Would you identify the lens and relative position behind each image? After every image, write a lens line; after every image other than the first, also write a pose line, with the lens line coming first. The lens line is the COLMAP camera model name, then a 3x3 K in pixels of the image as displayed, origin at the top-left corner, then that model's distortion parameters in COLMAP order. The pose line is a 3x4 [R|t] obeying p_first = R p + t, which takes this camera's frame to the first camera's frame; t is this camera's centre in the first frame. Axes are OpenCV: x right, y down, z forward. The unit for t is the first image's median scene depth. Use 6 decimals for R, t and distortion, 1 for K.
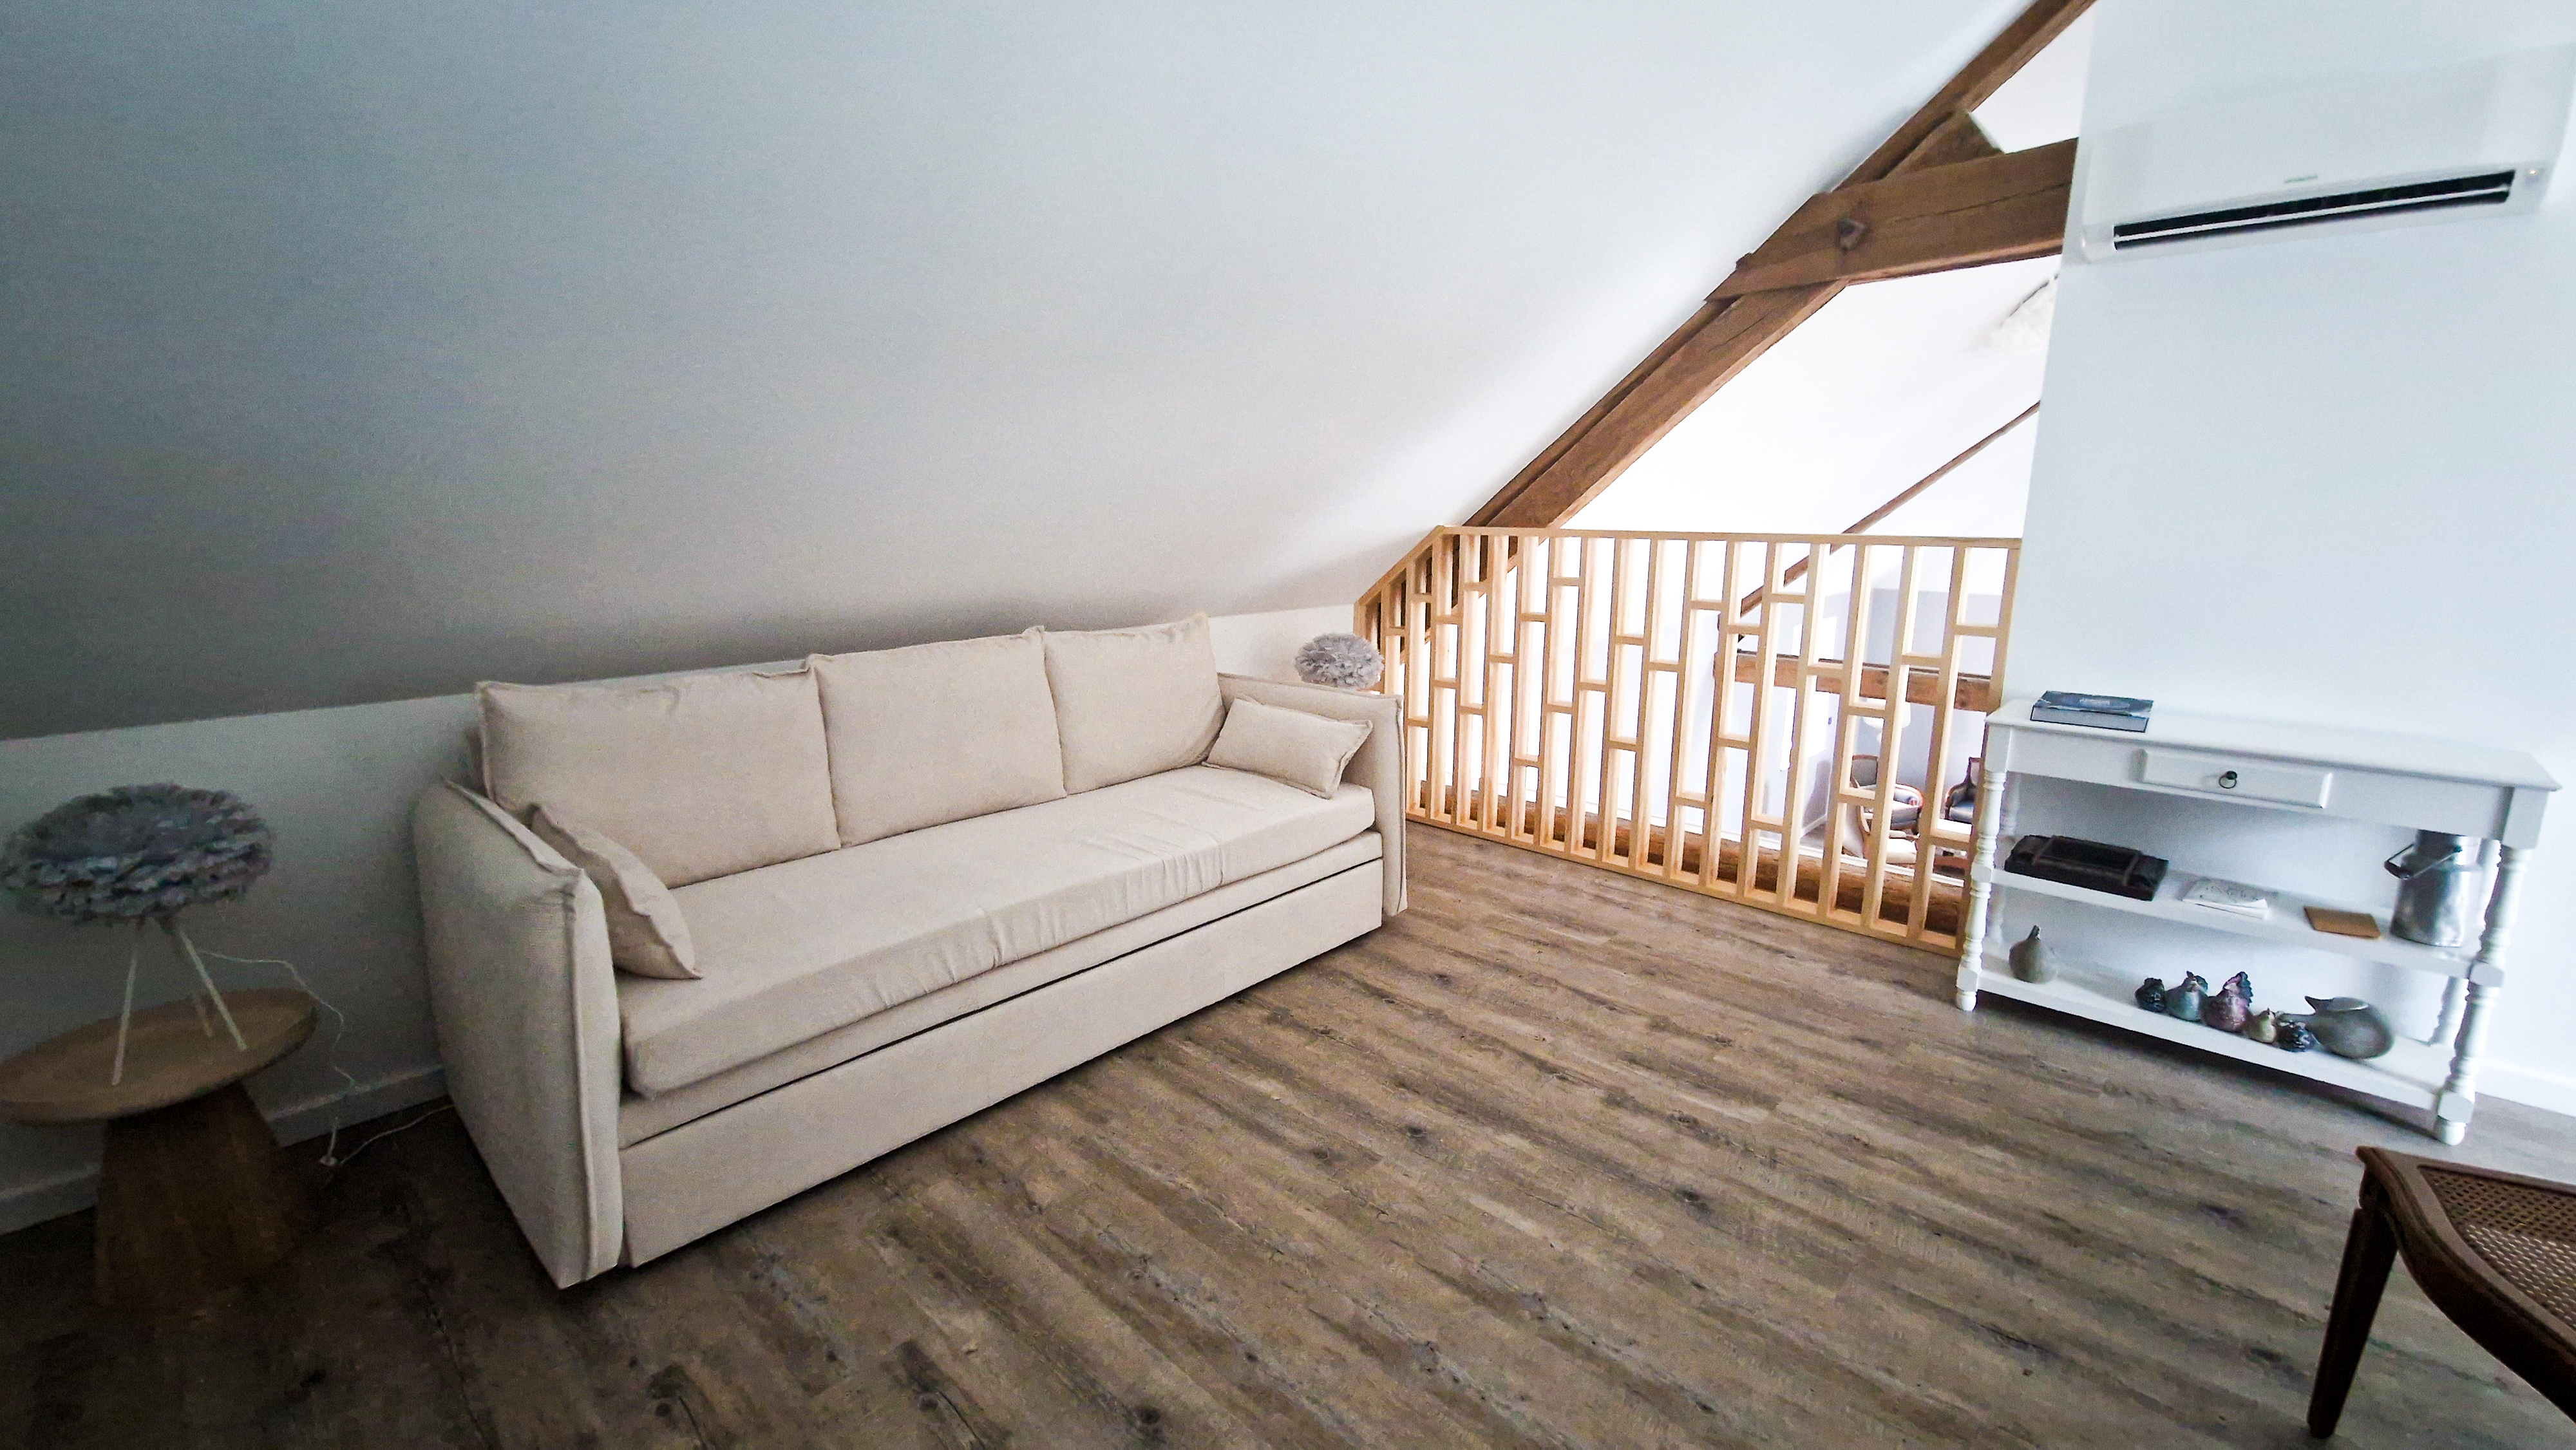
lens RADIAL K [[1044.9, 0, 1310.2], [0, 1044.9, 714.7], [0, 0, 1]] dist [-0.003755, -0.002436]
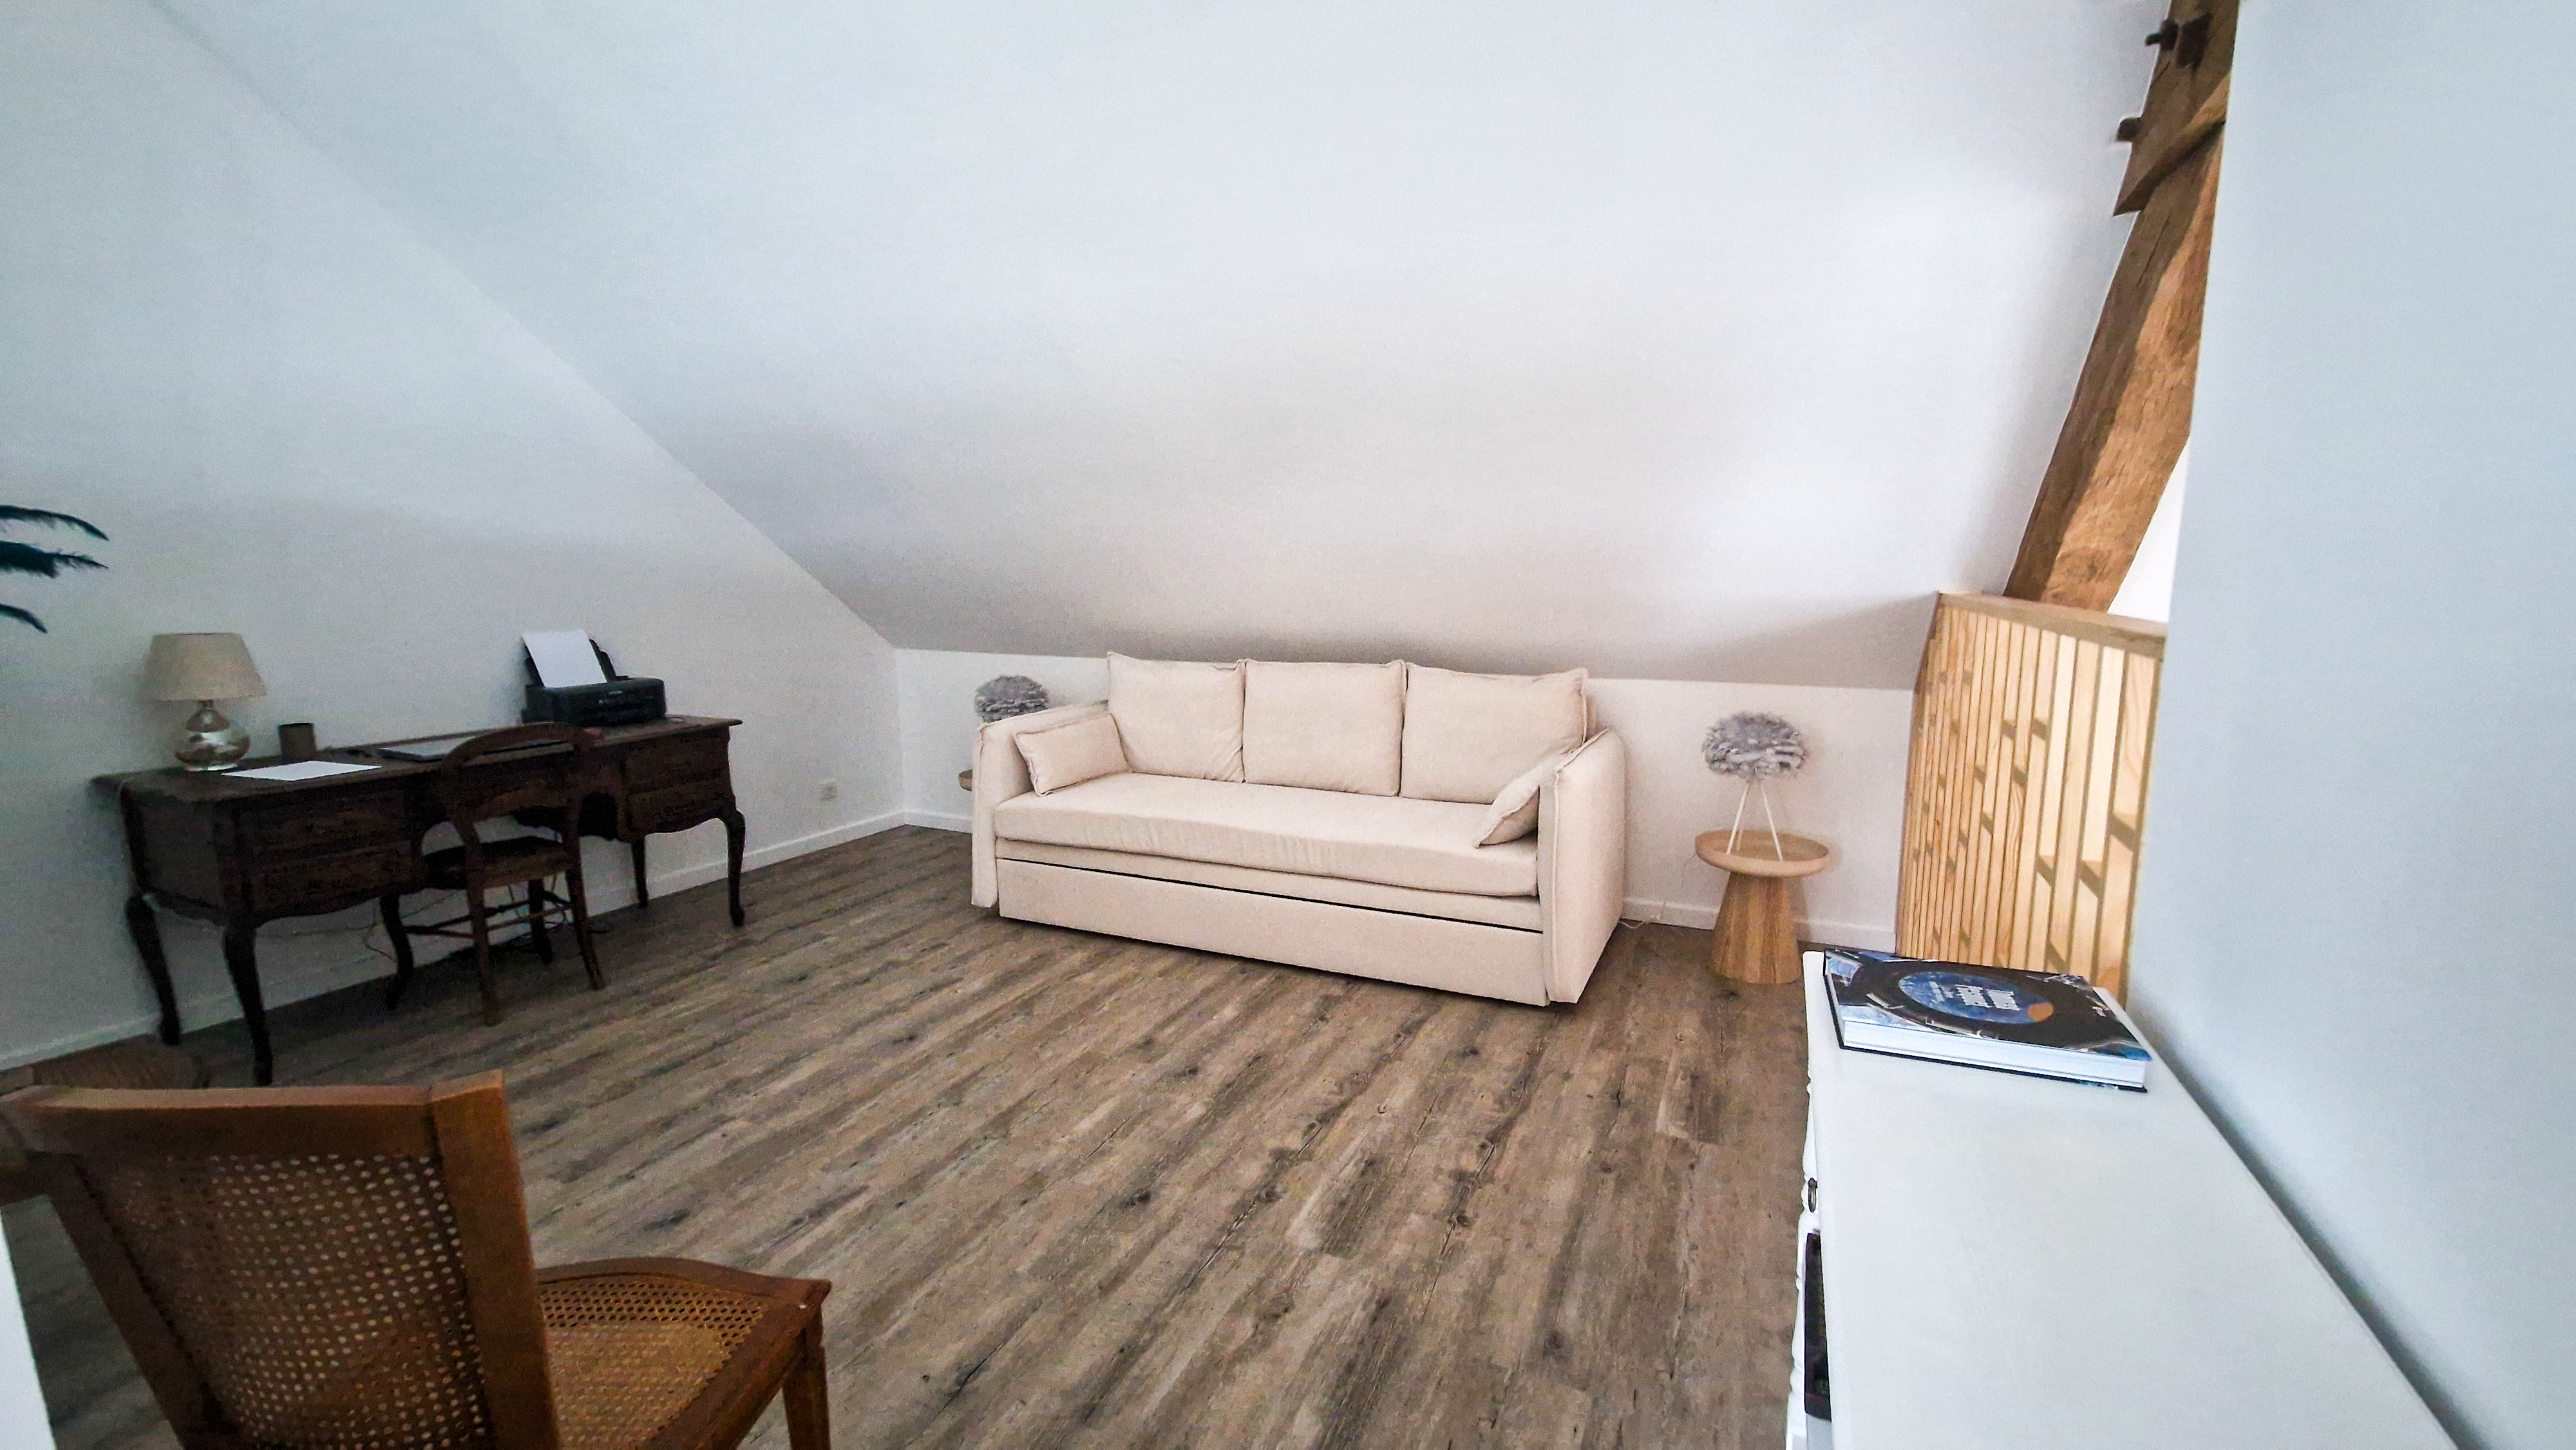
lens RADIAL K [[1044.9, 0, 1311.2], [0, 1044.9, 731.1], [0, 0, 1]] dist [-0.003755, -0.002436]
pose [[0.315163, 0.145731, -0.937782, 1.200167], [-0.180959, 0.979238, 0.091358, -0.125508], [0.931625, 0.140907, 0.334991, 0.643359]]
